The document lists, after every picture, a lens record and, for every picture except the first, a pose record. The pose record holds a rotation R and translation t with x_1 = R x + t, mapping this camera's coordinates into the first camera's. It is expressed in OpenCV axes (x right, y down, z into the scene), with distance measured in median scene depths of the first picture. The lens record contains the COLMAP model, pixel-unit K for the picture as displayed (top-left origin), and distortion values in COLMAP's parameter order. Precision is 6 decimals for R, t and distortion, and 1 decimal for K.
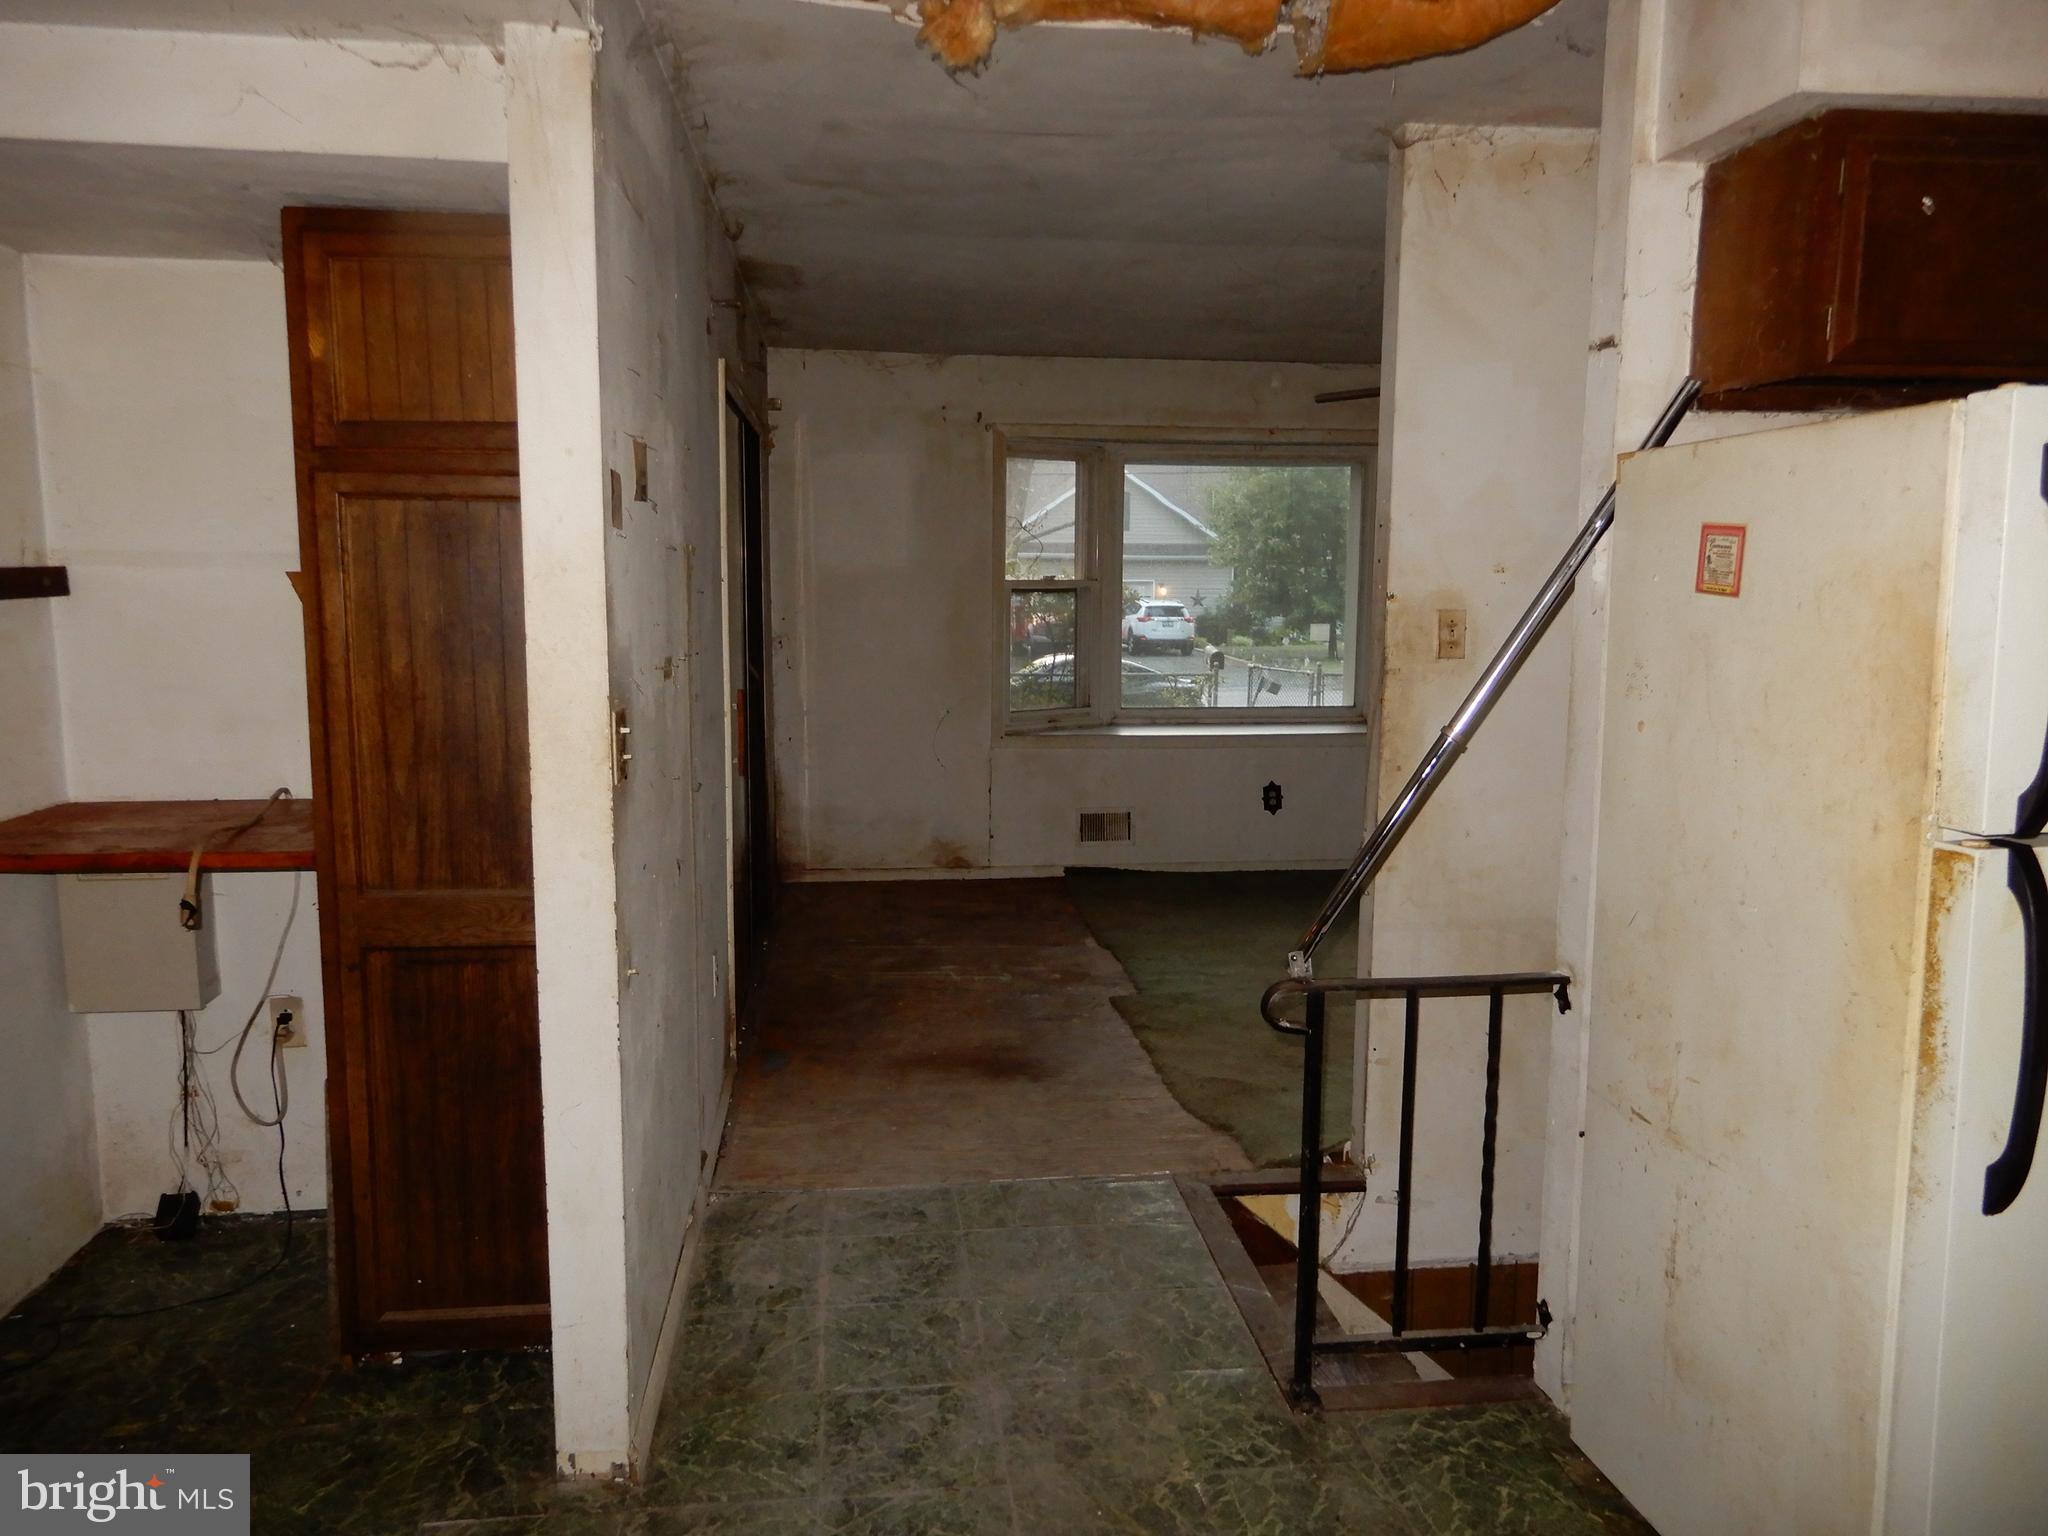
lens RADIAL K [[1458.2, 0, 1024.0], [0, 1458.2, 775.4], [0, 0, 1]] dist [0.005470, 0.000871]
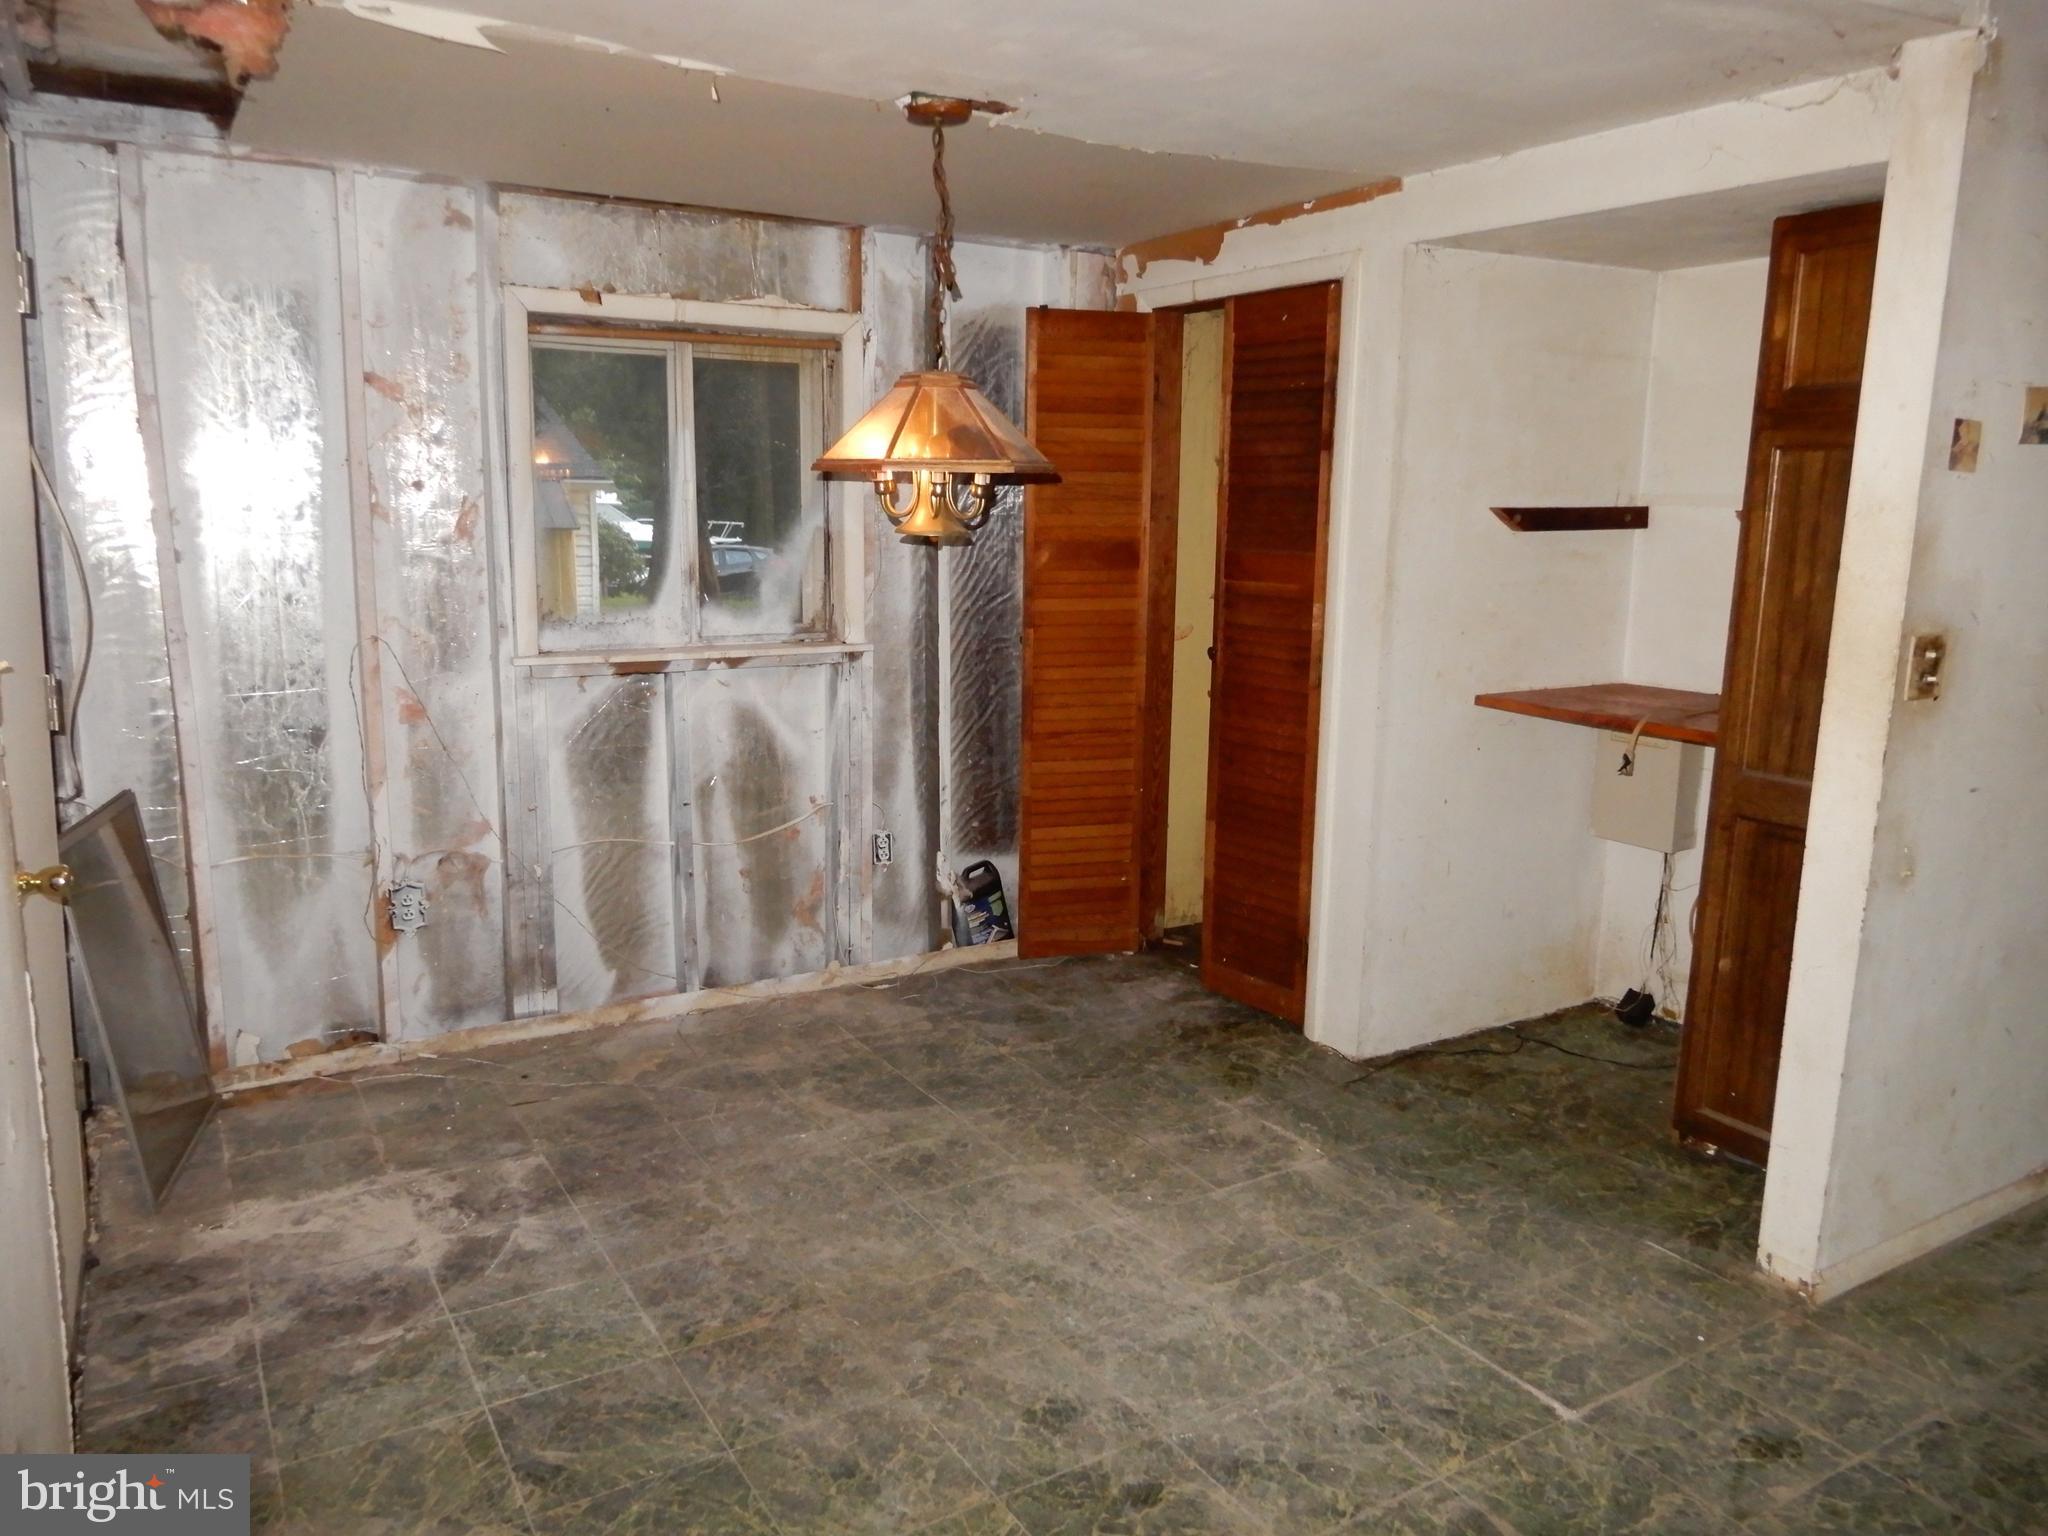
lens RADIAL K [[1458.2, 0, 1019.0], [0, 1458.2, 766.4], [0, 0, 1]] dist [0.005470, 0.000871]
pose [[0.415923, 0.162845, -0.894701, 0.361840], [-0.133078, 0.984144, 0.117260, 0.011683], [0.899610, 0.070294, 0.431000, -0.078973]]
